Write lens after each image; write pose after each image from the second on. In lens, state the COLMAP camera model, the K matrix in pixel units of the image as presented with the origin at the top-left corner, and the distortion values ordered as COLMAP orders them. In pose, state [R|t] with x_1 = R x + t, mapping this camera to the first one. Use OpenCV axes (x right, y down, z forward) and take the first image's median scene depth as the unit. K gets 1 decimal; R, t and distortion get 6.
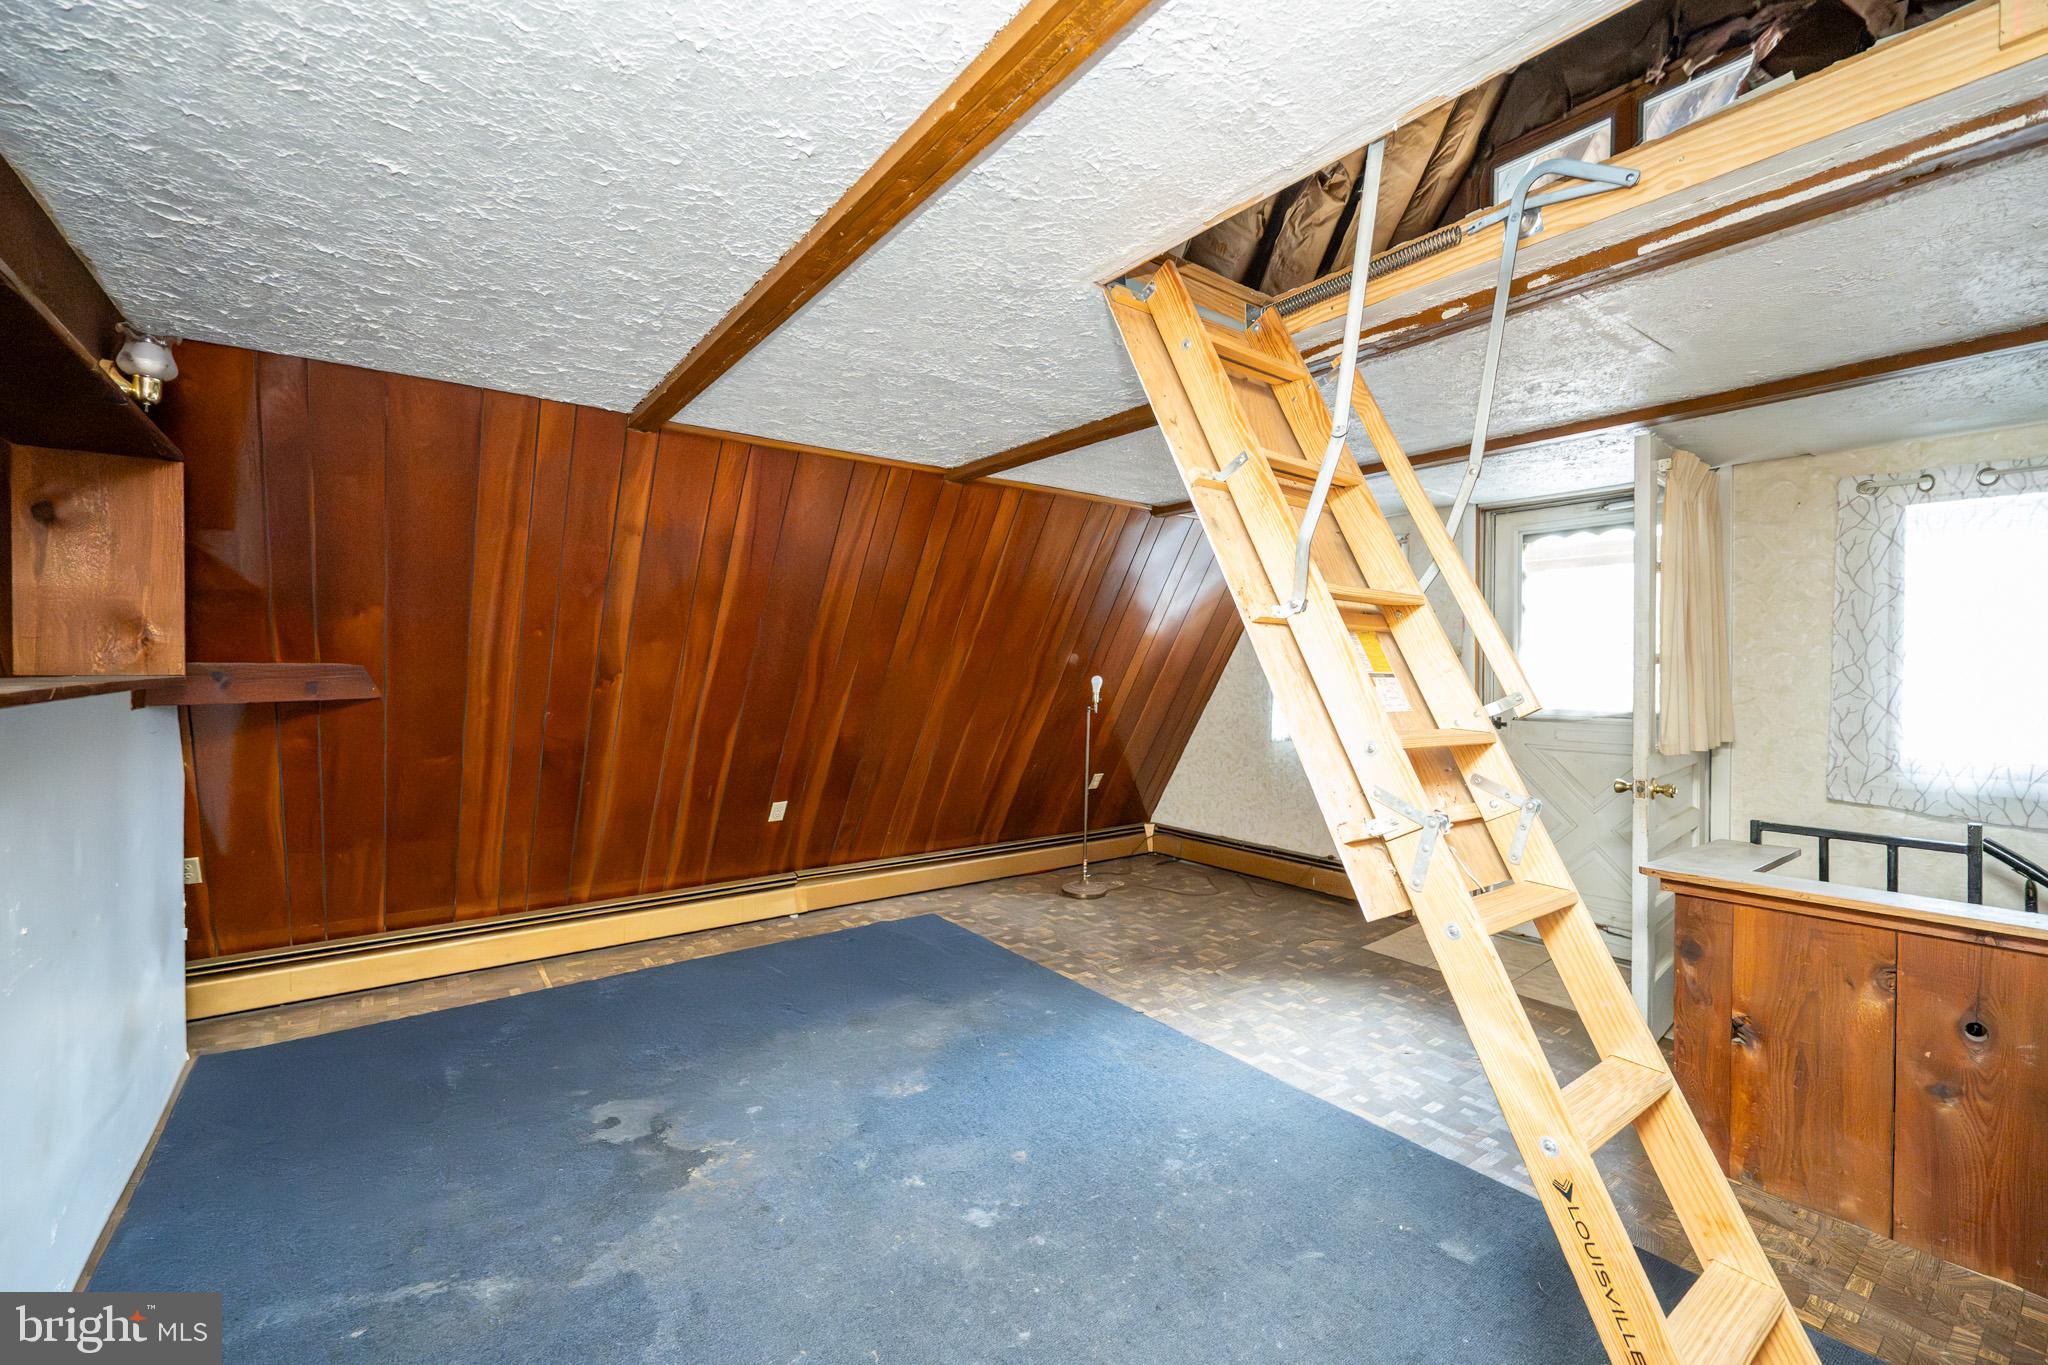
lens RADIAL K [[831.7, 0, 1024.0], [0, 831.7, 682.5], [0, 0, 1]] dist [-0.002097, -0.000406]
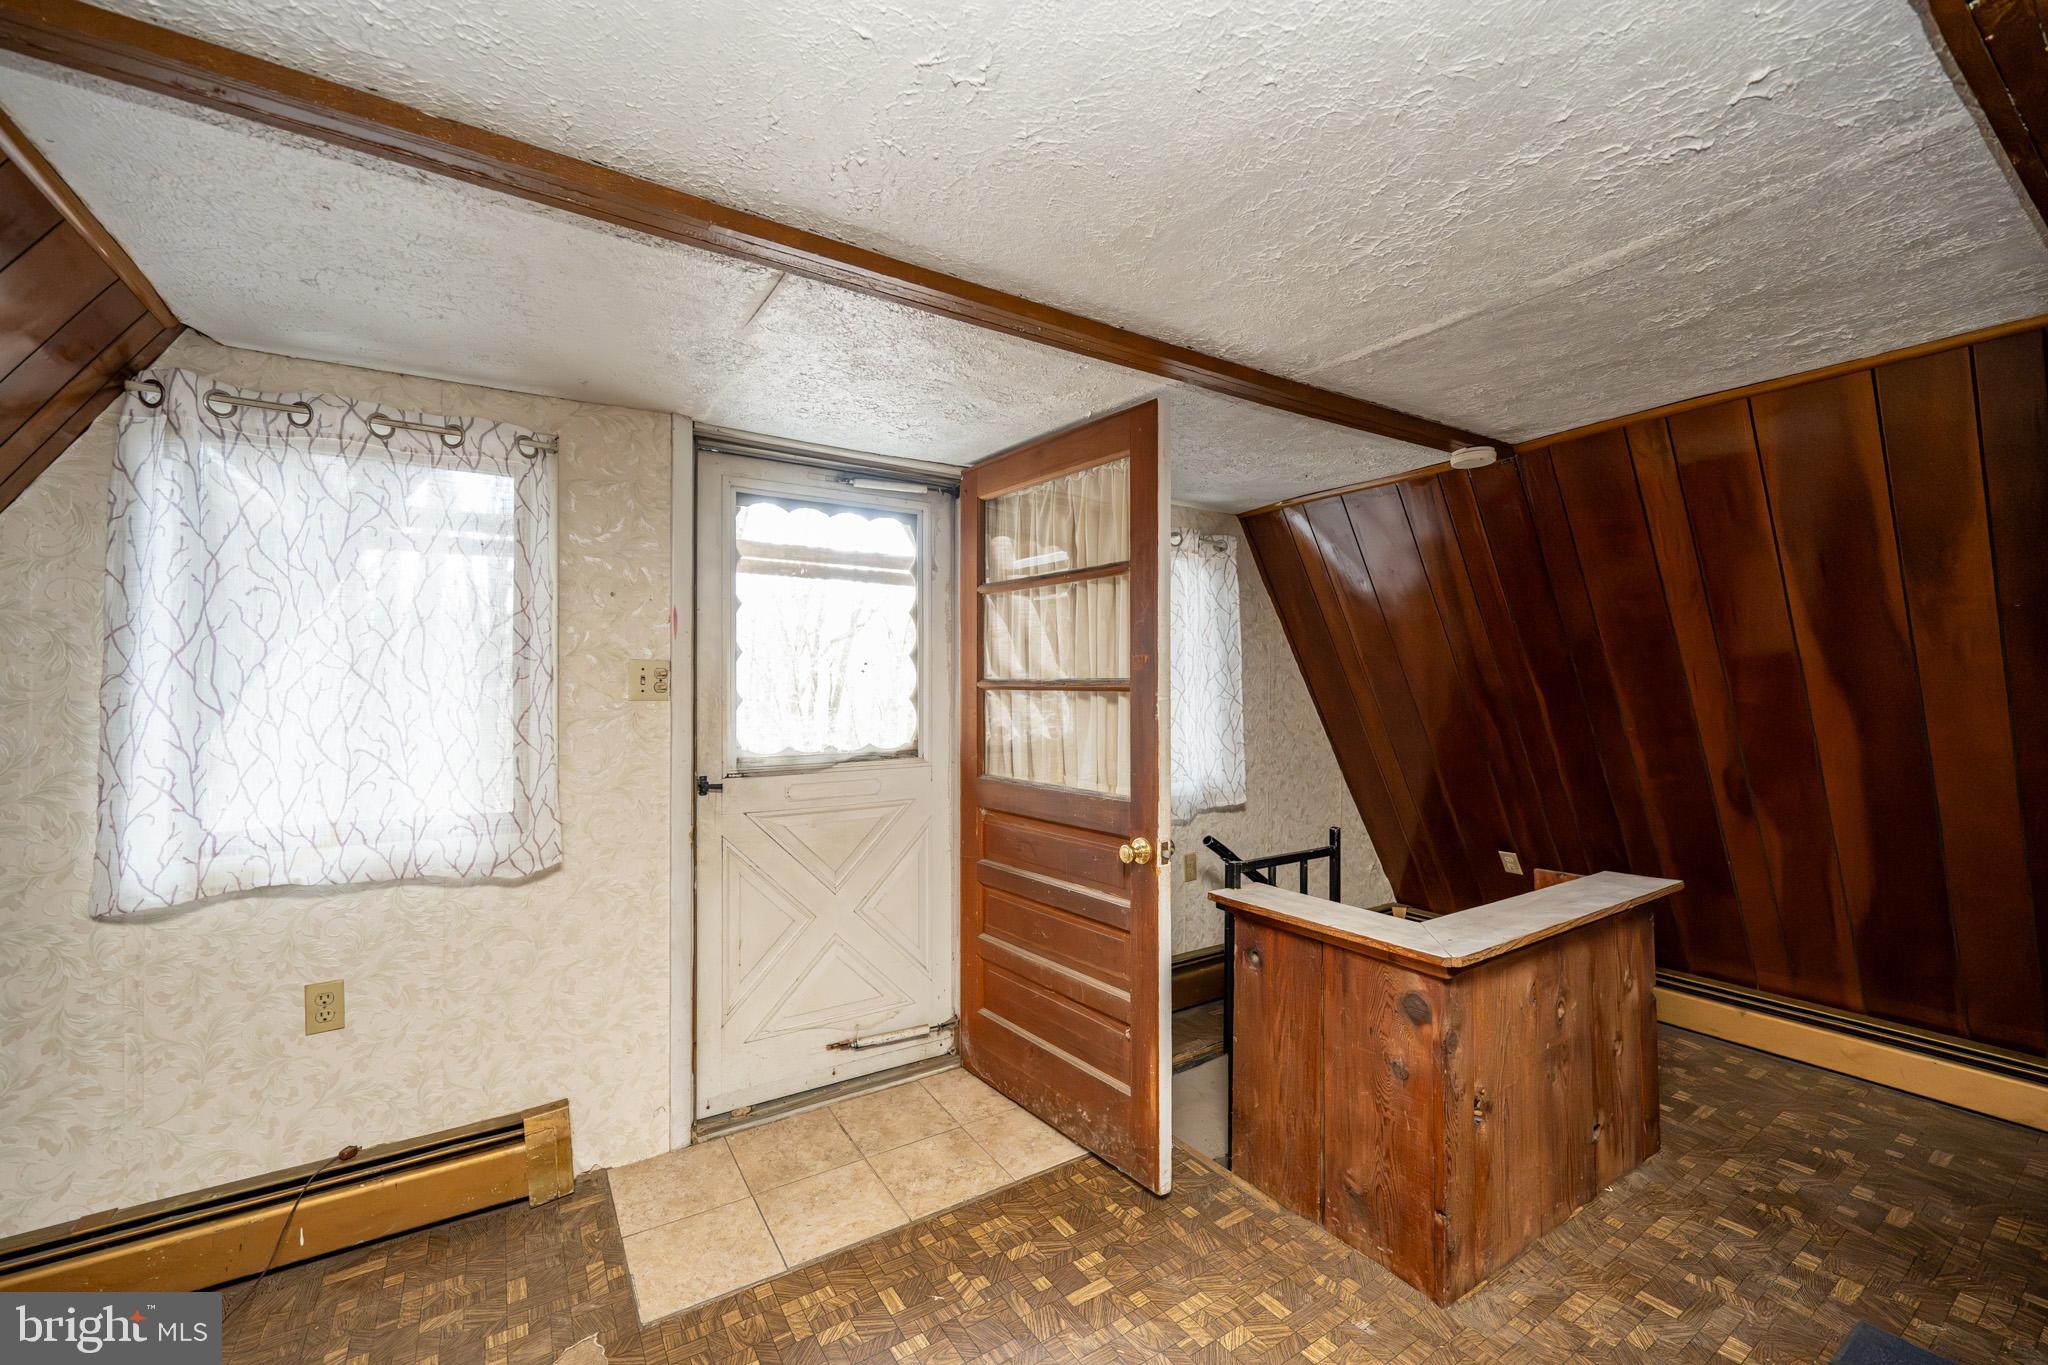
lens RADIAL K [[831.7, 0, 1024.0], [0, 831.7, 682.5], [0, 0, 1]] dist [-0.002097, -0.000406]
pose [[0.043033, 0.016295, 0.998941, -0.045224], [0.019873, 0.999655, -0.017163, -0.011392], [-0.998876, 0.020590, 0.042694, 0.793999]]
